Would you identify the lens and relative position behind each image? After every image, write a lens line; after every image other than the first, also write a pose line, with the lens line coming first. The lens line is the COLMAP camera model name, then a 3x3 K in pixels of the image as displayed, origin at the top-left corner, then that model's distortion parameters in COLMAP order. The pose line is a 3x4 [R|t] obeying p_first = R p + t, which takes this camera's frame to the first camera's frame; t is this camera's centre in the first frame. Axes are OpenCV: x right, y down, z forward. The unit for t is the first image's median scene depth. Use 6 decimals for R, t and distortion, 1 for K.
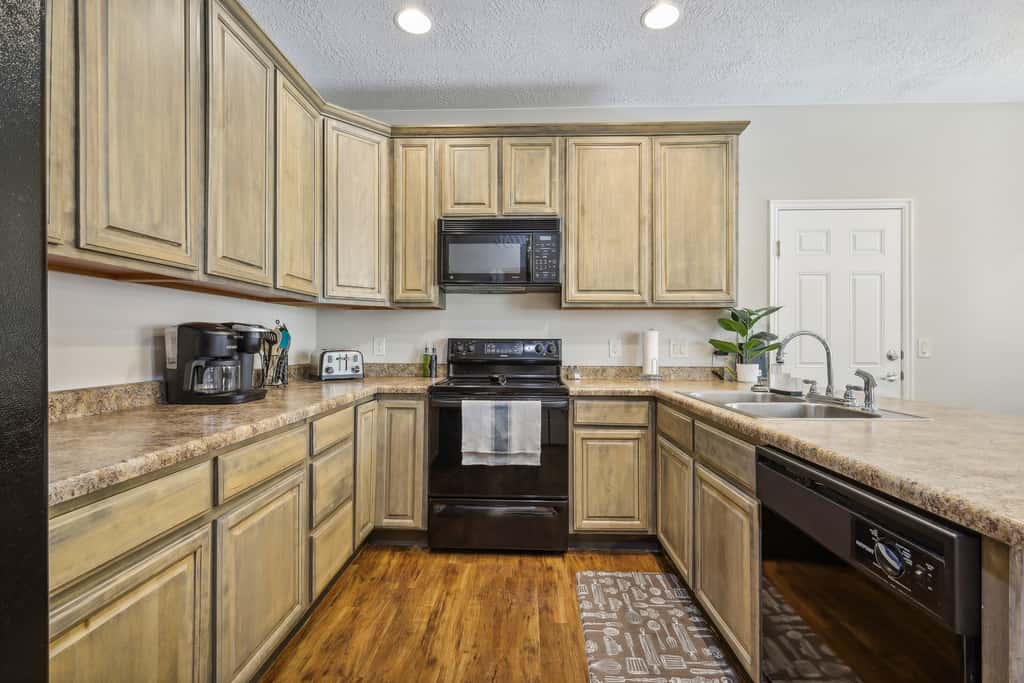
lens RADIAL K [[458.4, 0, 519.5], [0, 458.4, 333.0], [0, 0, 1]] dist [0.005711, -0.002953]
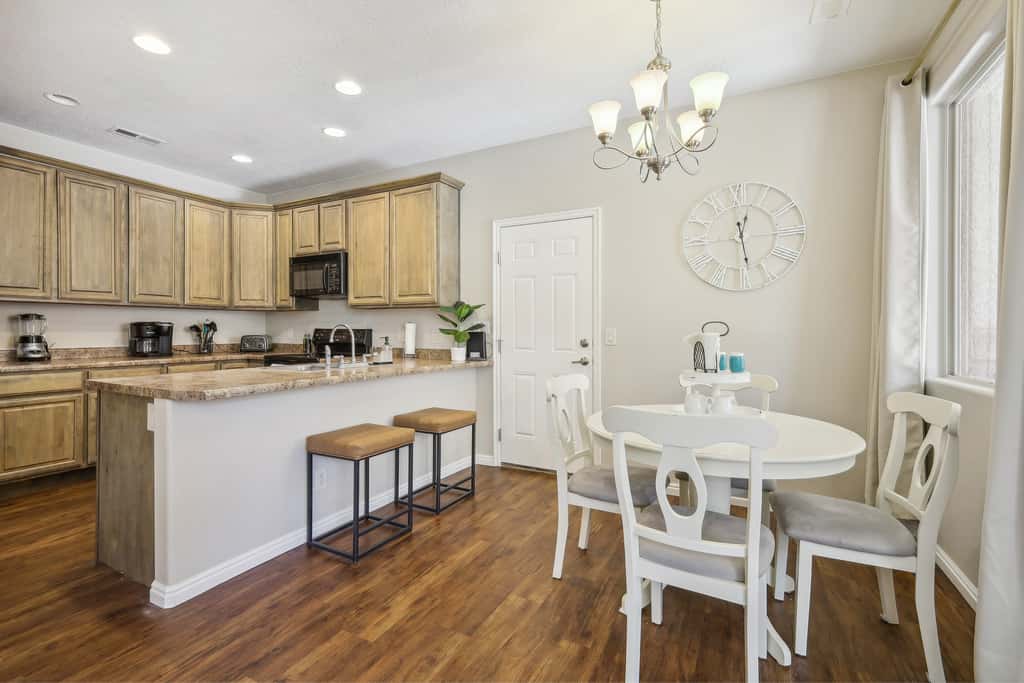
lens RADIAL K [[458.4, 0, 497.9], [0, 458.4, 330.7], [0, 0, 1]] dist [0.005711, -0.002953]
pose [[0.886864, 0.002025, -0.462027, 1.270571], [0.006536, 0.999835, 0.016928, -0.004162], [0.461985, -0.018033, 0.886704, -0.146977]]
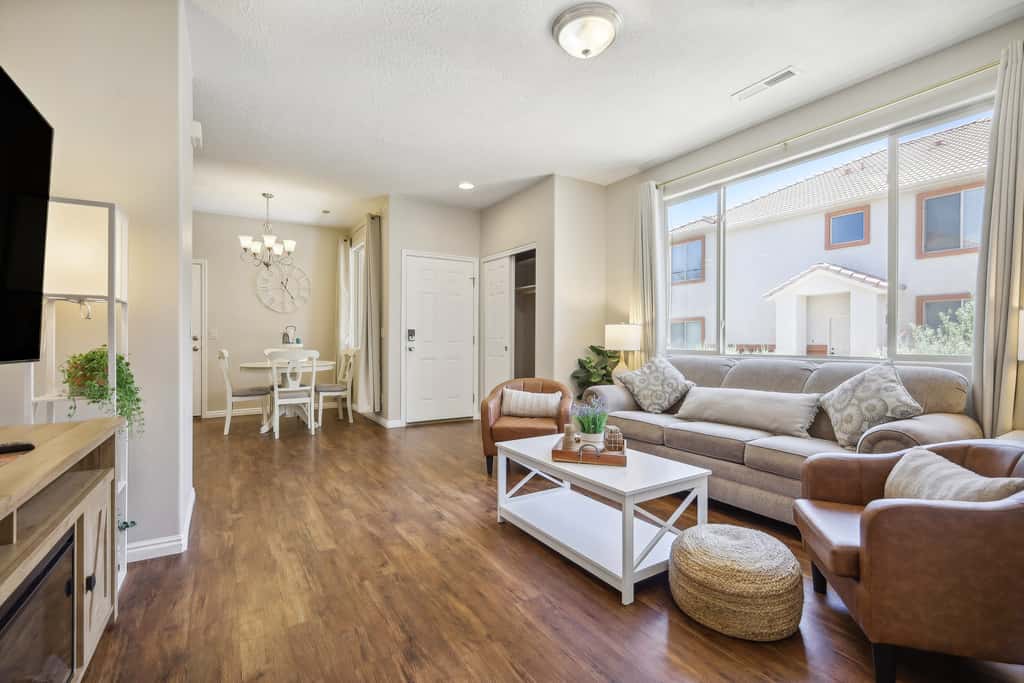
lens RADIAL K [[458.4, 0, 508.8], [0, 458.4, 341.3], [0, 0, 1]] dist [0.005711, -0.002953]
pose [[0.837795, -0.004092, 0.545970, 0.943875], [-0.005988, 0.999843, 0.016682, 0.023532], [-0.545953, -0.017245, 0.837639, -1.563785]]
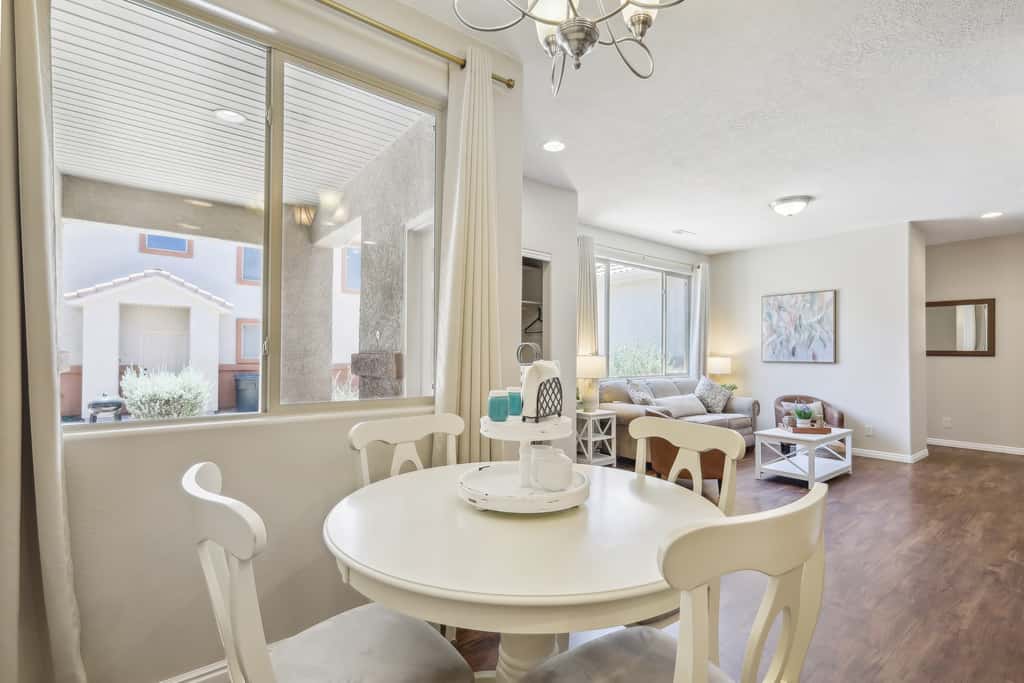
lens RADIAL K [[458.4, 0, 549.4], [0, 458.4, 354.5], [0, 0, 1]] dist [0.005711, -0.002953]
pose [[-0.652746, -0.003831, 0.757567, 0.877718], [-0.021070, 0.999692, -0.013099, 0.012830], [-0.757284, -0.024512, -0.652626, 0.870852]]
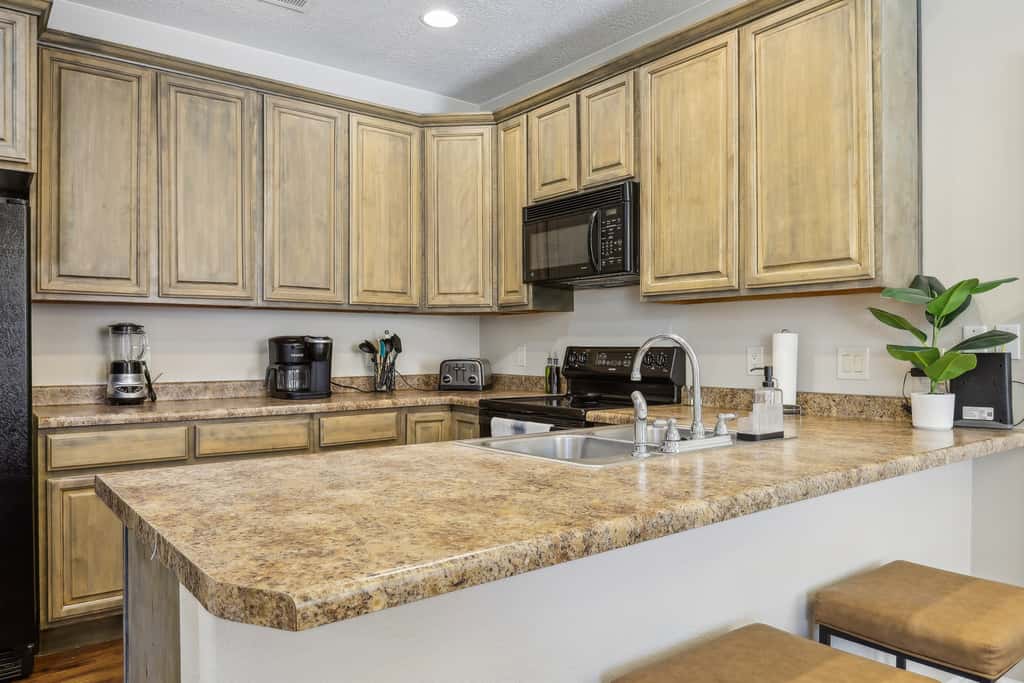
lens RADIAL K [[712.1, 0, 537.4], [0, 712.1, 350.6], [0, 0, 1]] dist [-0.028263, 0.001062]
pose [[0.651845, 0.000796, -0.758352, 0.843523], [0.015801, 0.999768, 0.014631, -0.000063], [0.758188, -0.021520, 0.651681, 0.144579]]
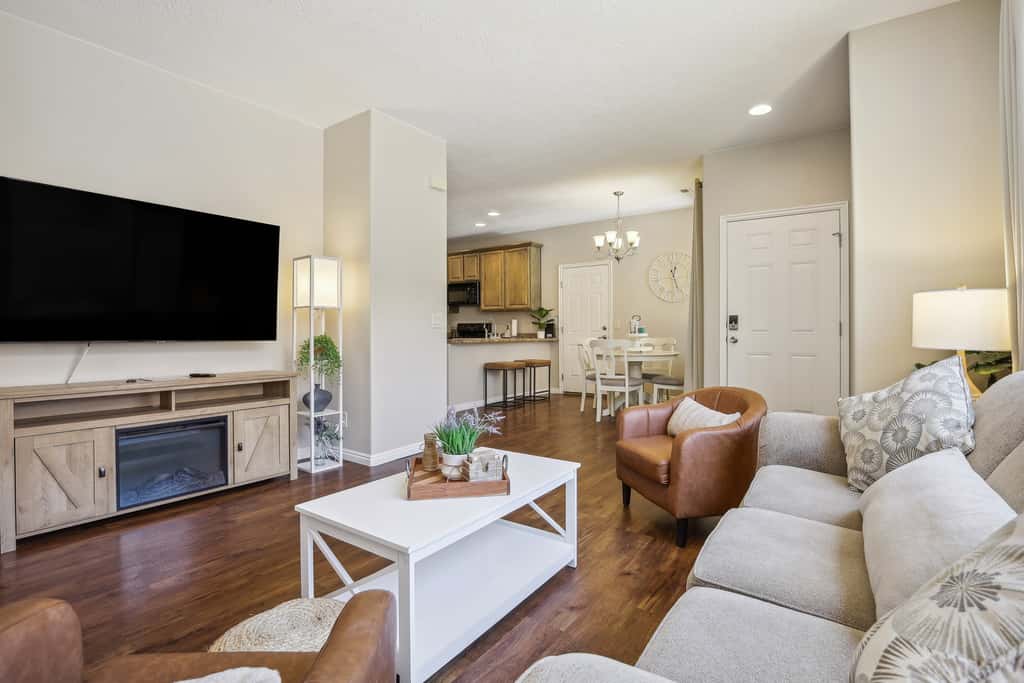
lens RADIAL K [[485.1, 0, 517.1], [0, 485.1, 345.9], [0, 0, 1]] dist [-0.000564, -0.000116]
pose [[0.836455, 0.010946, -0.547926, 1.981669], [0.016342, 0.998858, 0.044902, 0.024782], [0.547792, -0.046513, 0.835321, -1.457261]]
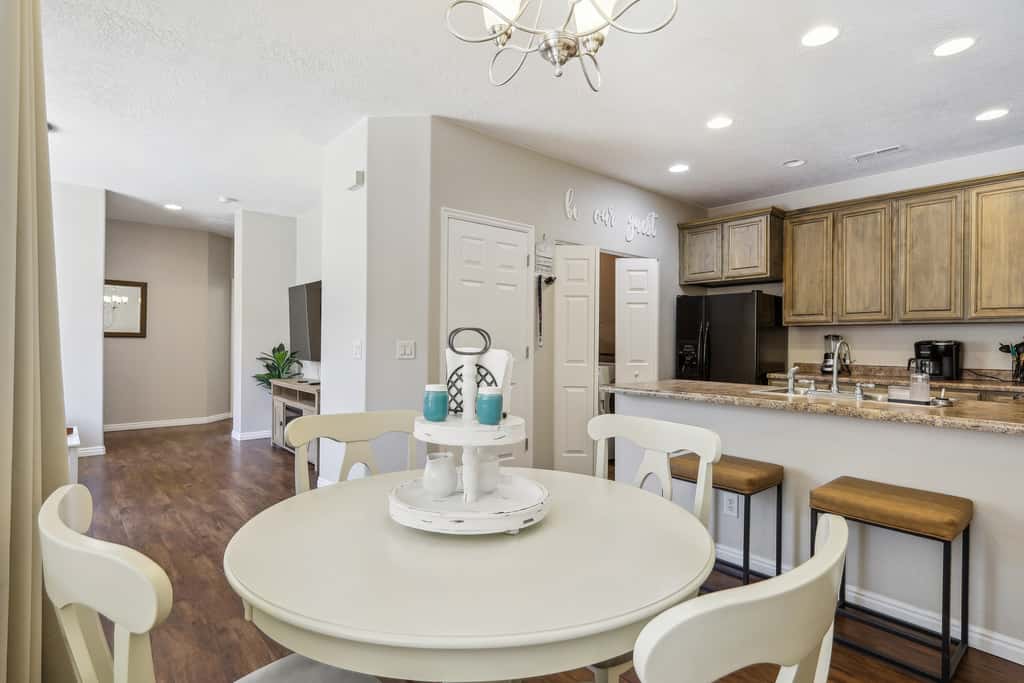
lens RADIAL K [[517.5, 0, 511.6], [0, 517.5, 345.5], [0, 0, 1]] dist [-0.016283, -0.000850]
pose [[-0.748313, -0.008024, -0.663298, 1.488915], [-0.000231, 0.999930, -0.011835, 0.018252], [0.663346, -0.008703, -0.748262, 0.967331]]
